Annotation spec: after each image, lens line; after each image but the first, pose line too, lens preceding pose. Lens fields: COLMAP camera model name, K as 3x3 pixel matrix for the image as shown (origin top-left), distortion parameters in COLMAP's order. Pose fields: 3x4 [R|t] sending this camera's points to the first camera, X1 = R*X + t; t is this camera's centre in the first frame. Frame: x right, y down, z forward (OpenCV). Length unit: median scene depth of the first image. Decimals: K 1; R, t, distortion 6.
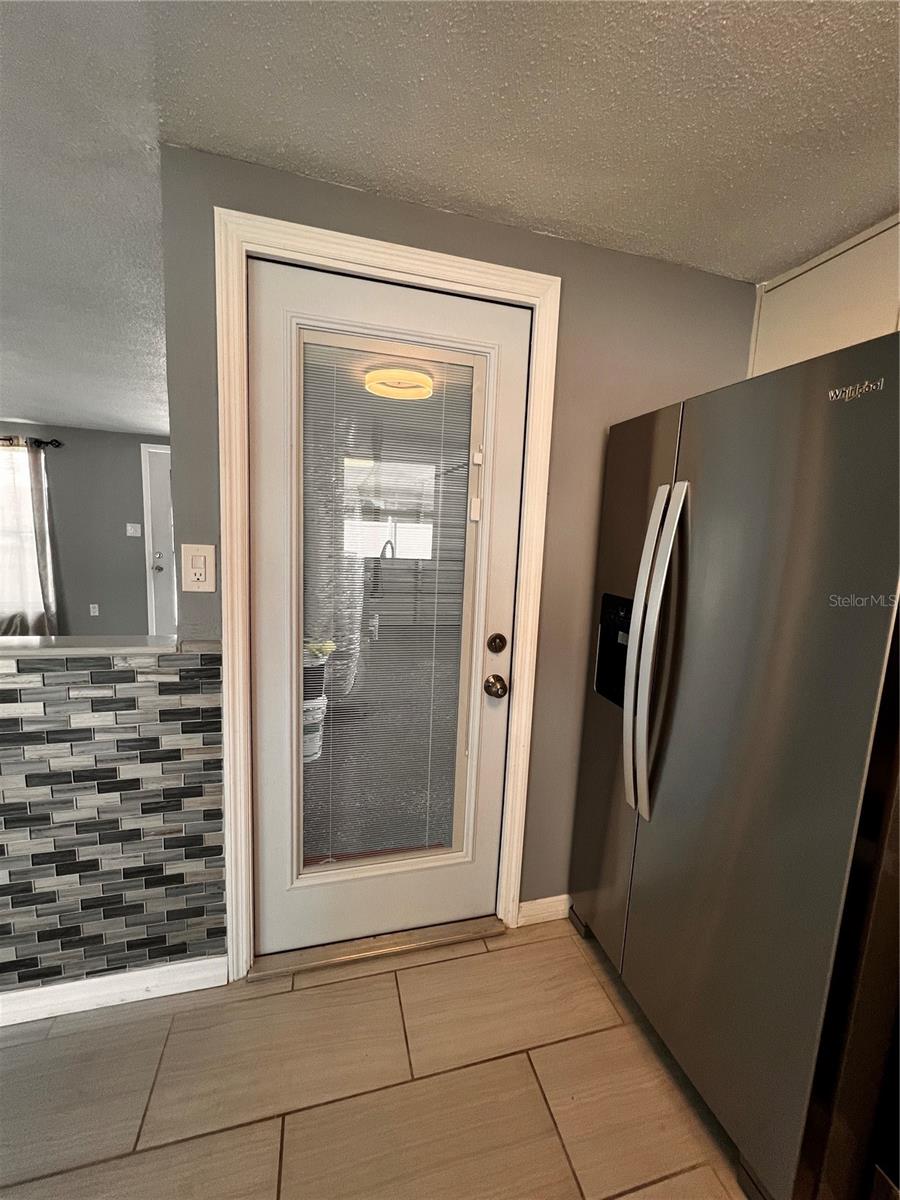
lens RADIAL K [[480.7, 0, 456.3], [0, 480.7, 598.4], [0, 0, 1]] dist [-0.001652, -0.000039]
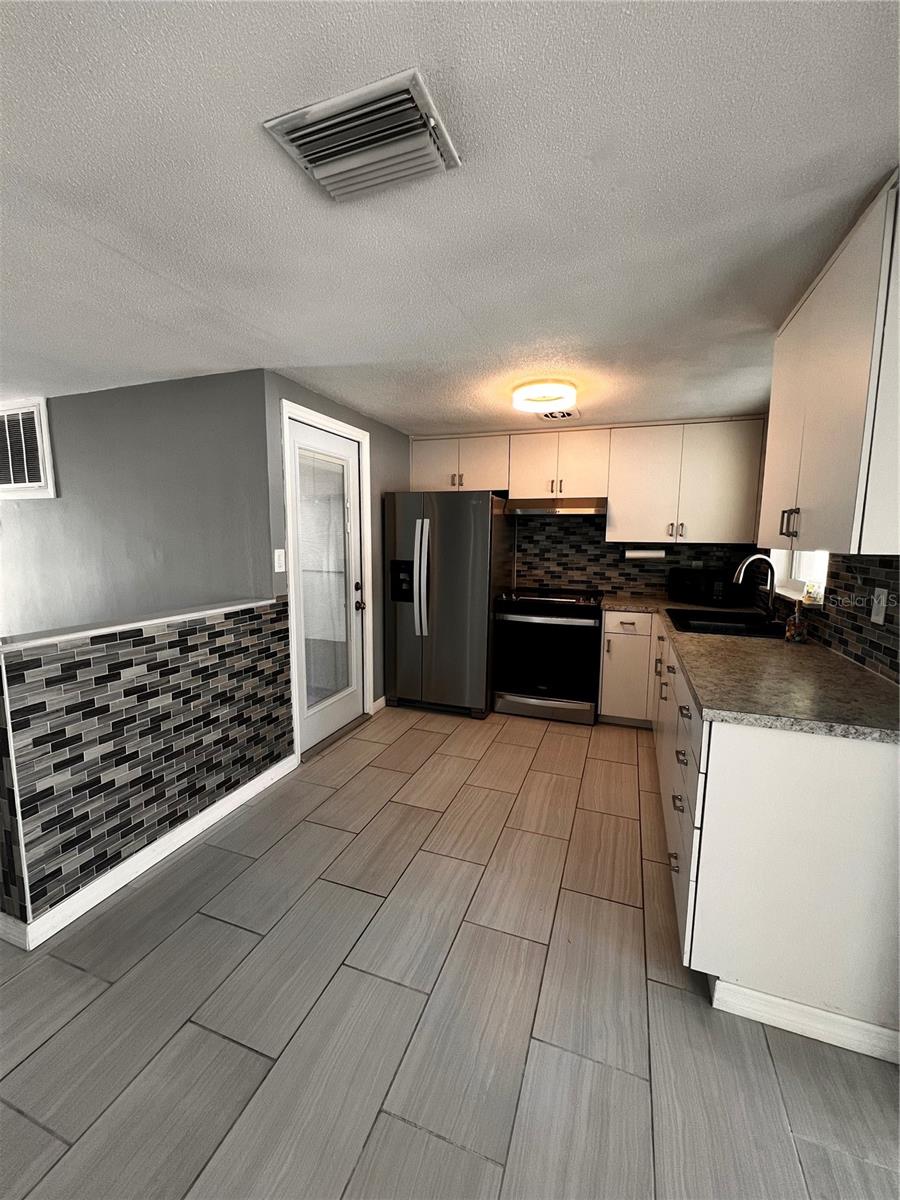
lens RADIAL K [[480.7, 0, 456.3], [0, 480.7, 598.4], [0, 0, 1]] dist [-0.001652, -0.000039]
pose [[0.577381, -0.143891, 0.803696, -1.704794], [0.124858, 0.988331, 0.087249, 0.012178], [-0.806872, 0.049972, 0.588609, -0.806605]]
